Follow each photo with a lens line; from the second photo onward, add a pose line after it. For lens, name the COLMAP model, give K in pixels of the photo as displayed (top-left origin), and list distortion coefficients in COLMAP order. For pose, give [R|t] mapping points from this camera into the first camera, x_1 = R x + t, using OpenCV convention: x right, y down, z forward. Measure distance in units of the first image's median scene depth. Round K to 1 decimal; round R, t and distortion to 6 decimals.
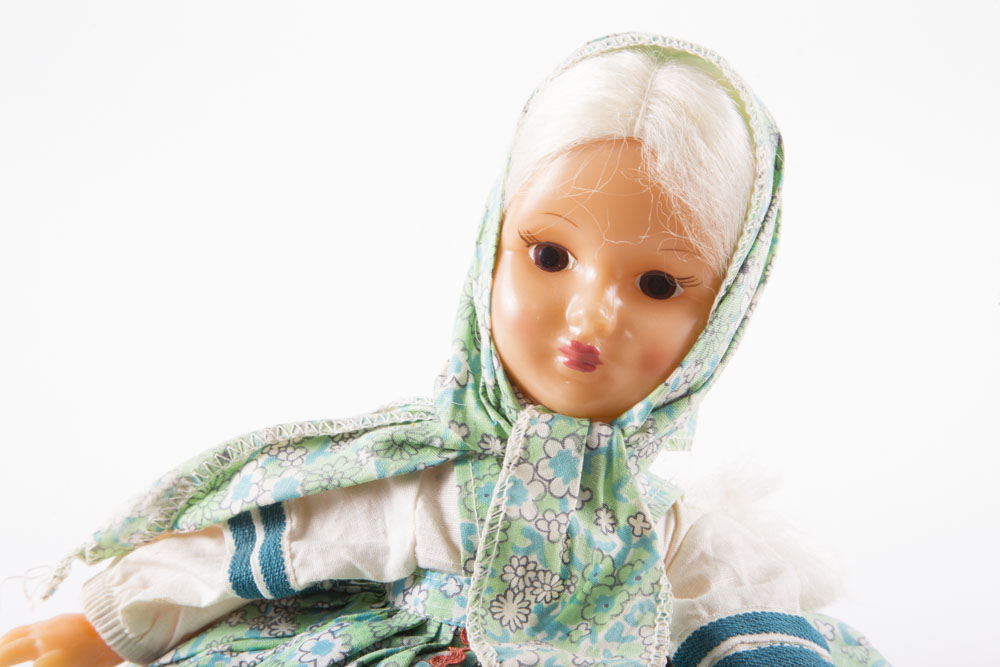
lens RADIAL K [[2504.3, 0, 500.0], [0, 2504.3, 333.5], [0, 0, 1]] dist [0.122915, 0.120027]
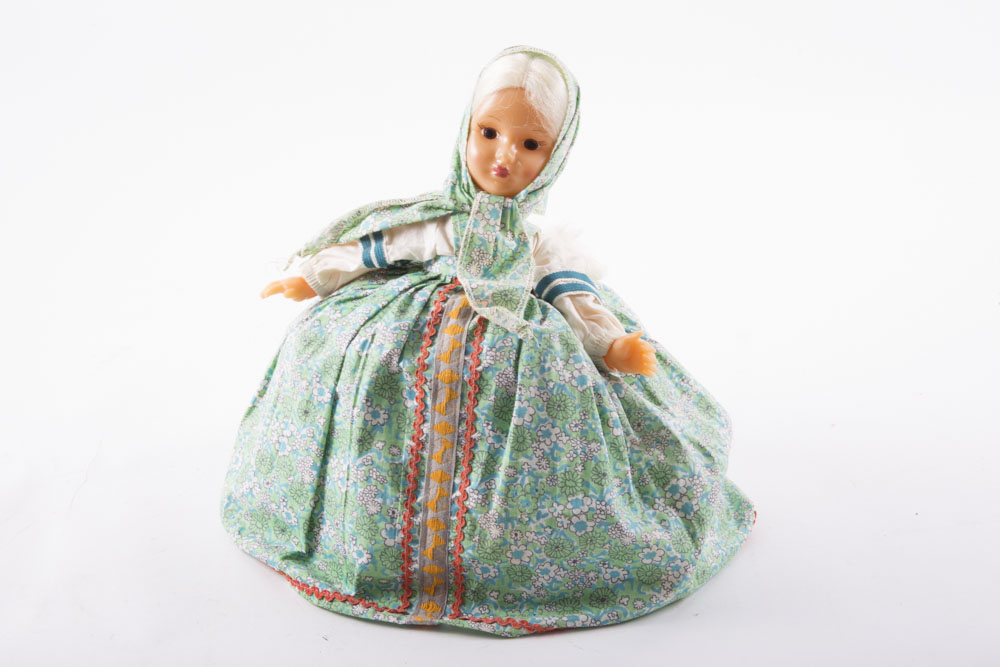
lens RADIAL K [[2045.7, 0, 497.6], [0, 2045.7, 347.3], [0, 0, 1]] dist [0.228312, 0.058088]
pose [[0.999188, 0.006471, 0.039777, -0.054088], [-0.008485, 0.998680, 0.050663, 0.082205], [-0.039396, -0.050960, 0.997923, -1.117637]]
